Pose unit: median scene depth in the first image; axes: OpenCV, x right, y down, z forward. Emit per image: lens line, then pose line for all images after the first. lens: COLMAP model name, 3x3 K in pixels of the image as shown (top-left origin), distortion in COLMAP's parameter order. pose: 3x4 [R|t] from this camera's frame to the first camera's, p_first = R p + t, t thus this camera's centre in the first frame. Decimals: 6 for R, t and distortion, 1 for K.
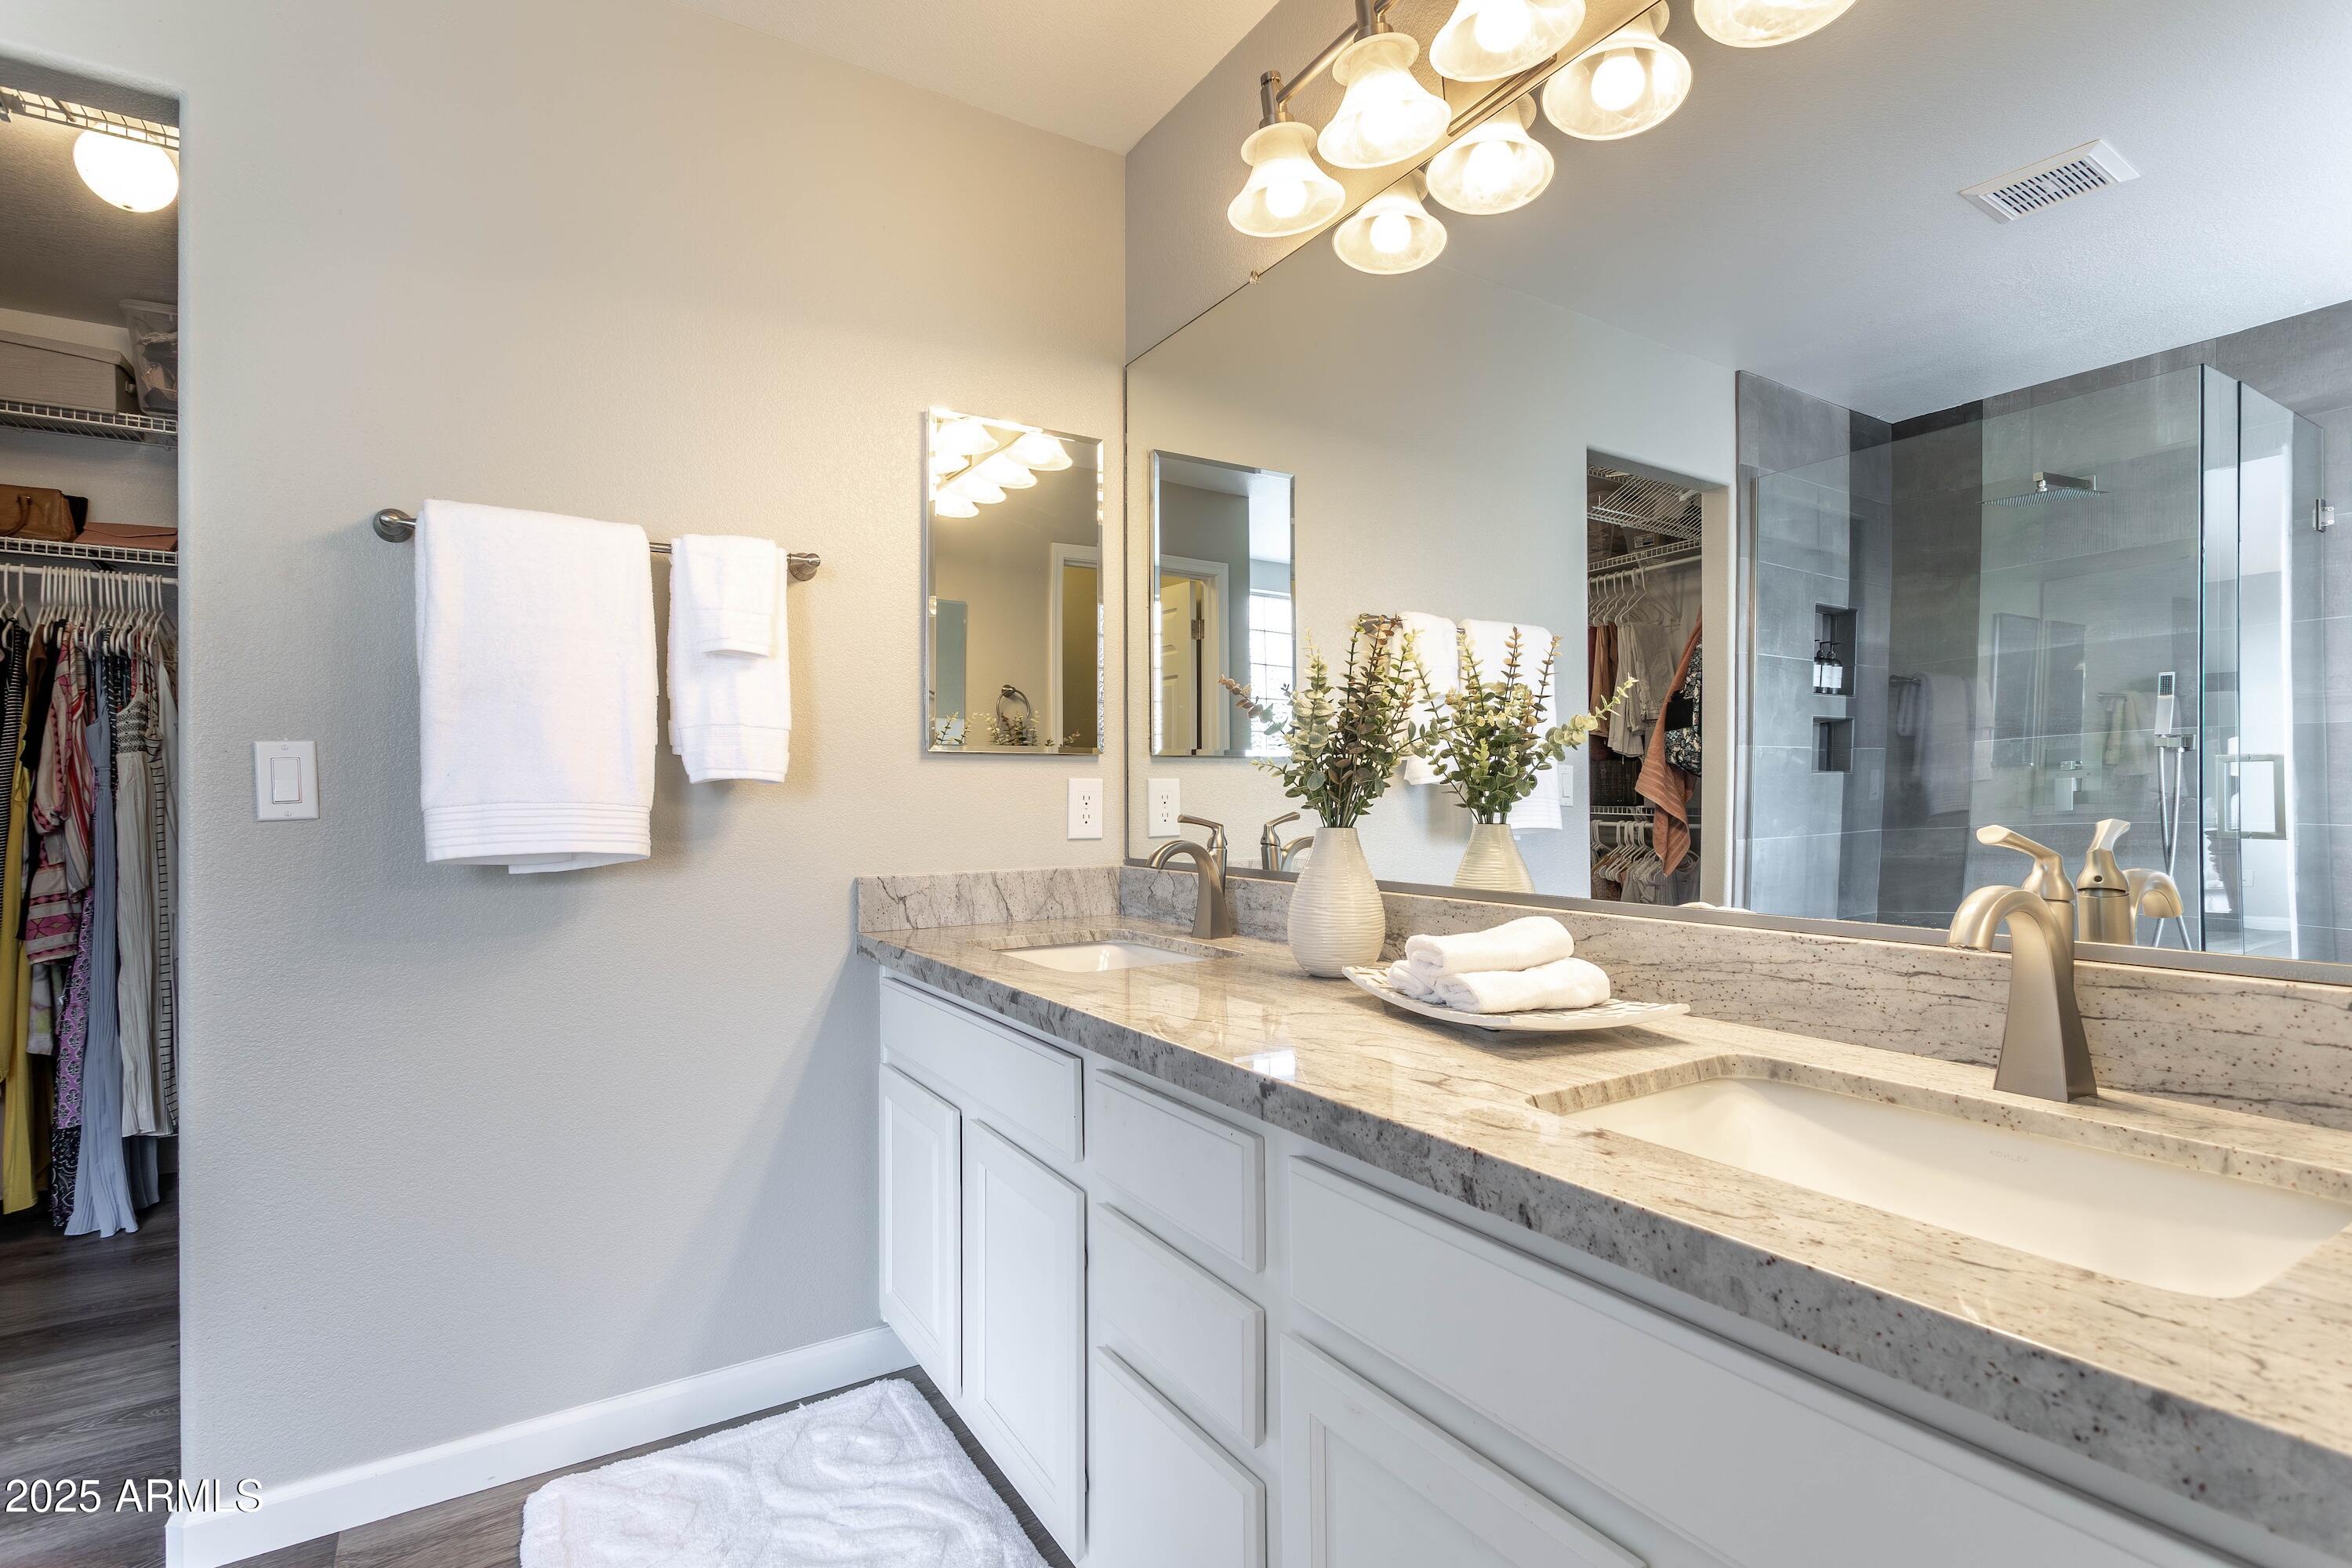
lens RADIAL K [[1109.7, 0, 1176.0], [0, 1109.7, 784.0], [0, 0, 1]] dist [0.001961, 0.000402]
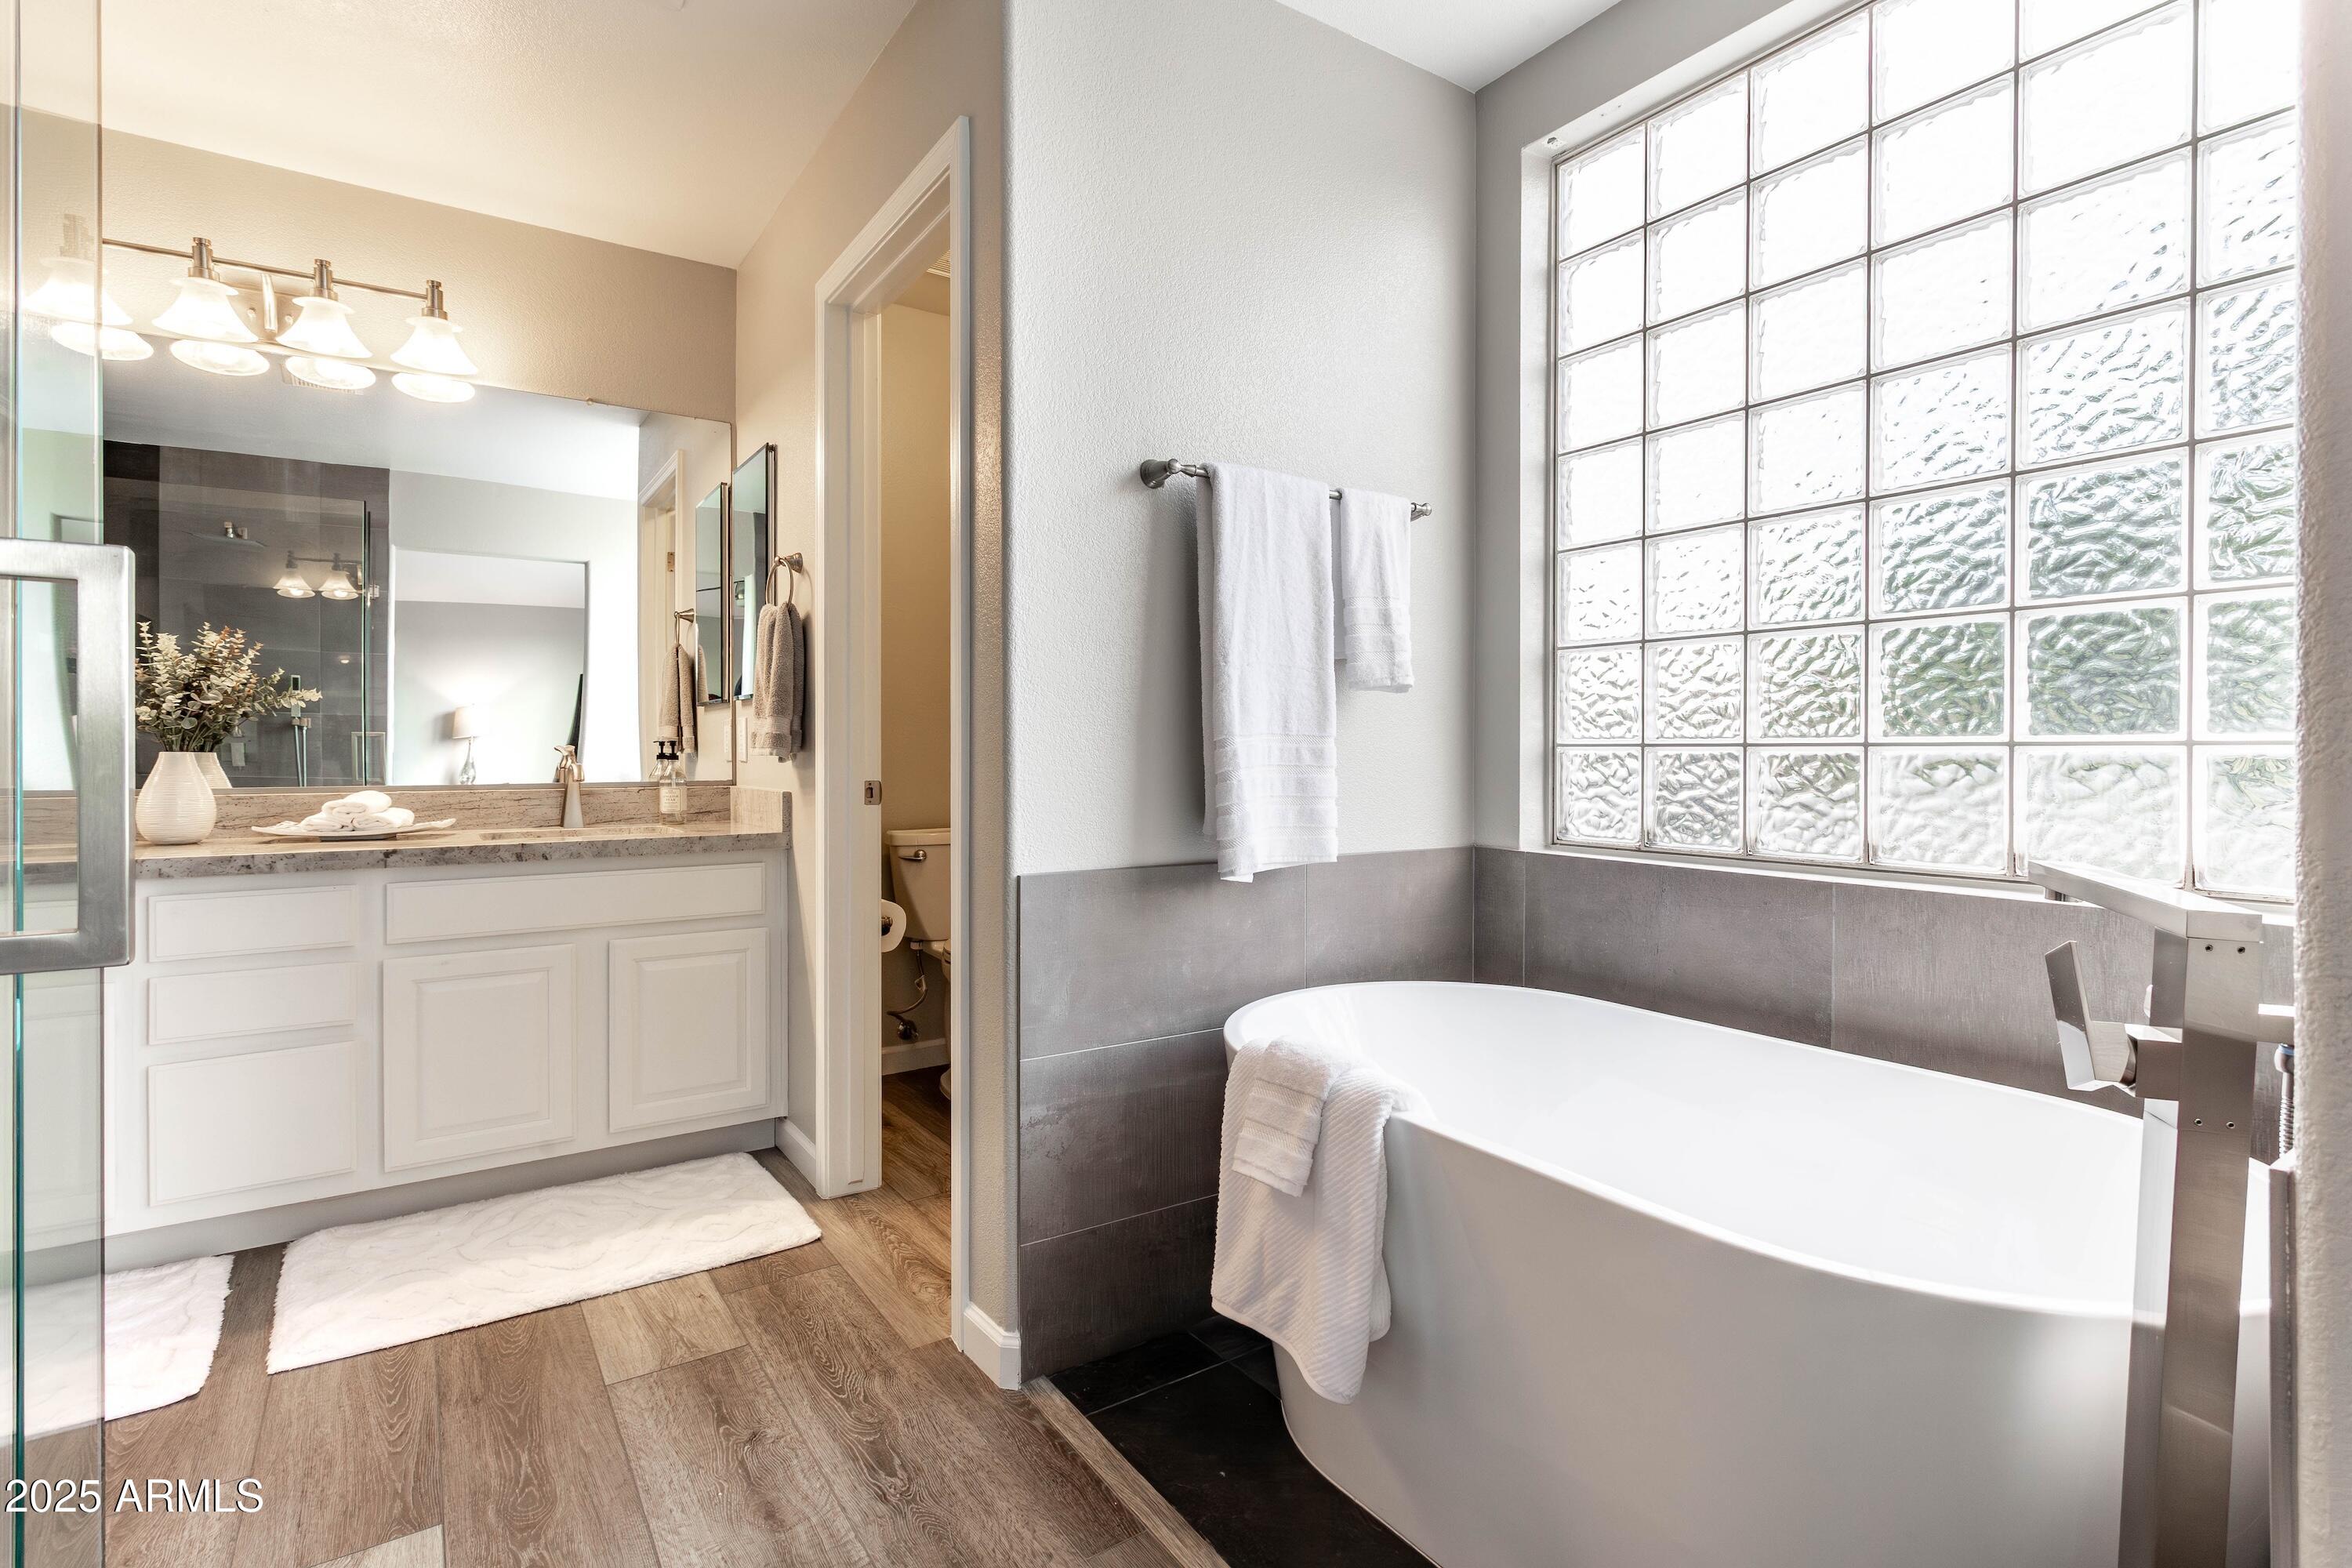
lens RADIAL K [[1109.7, 0, 1176.0], [0, 1109.7, 784.0], [0, 0, 1]] dist [0.001961, 0.000402]
pose [[-0.036969, -0.023765, 0.999034, -2.786087], [-0.006807, 0.999700, 0.023529, 0.067178], [-0.999293, -0.005930, -0.037120, -0.704599]]
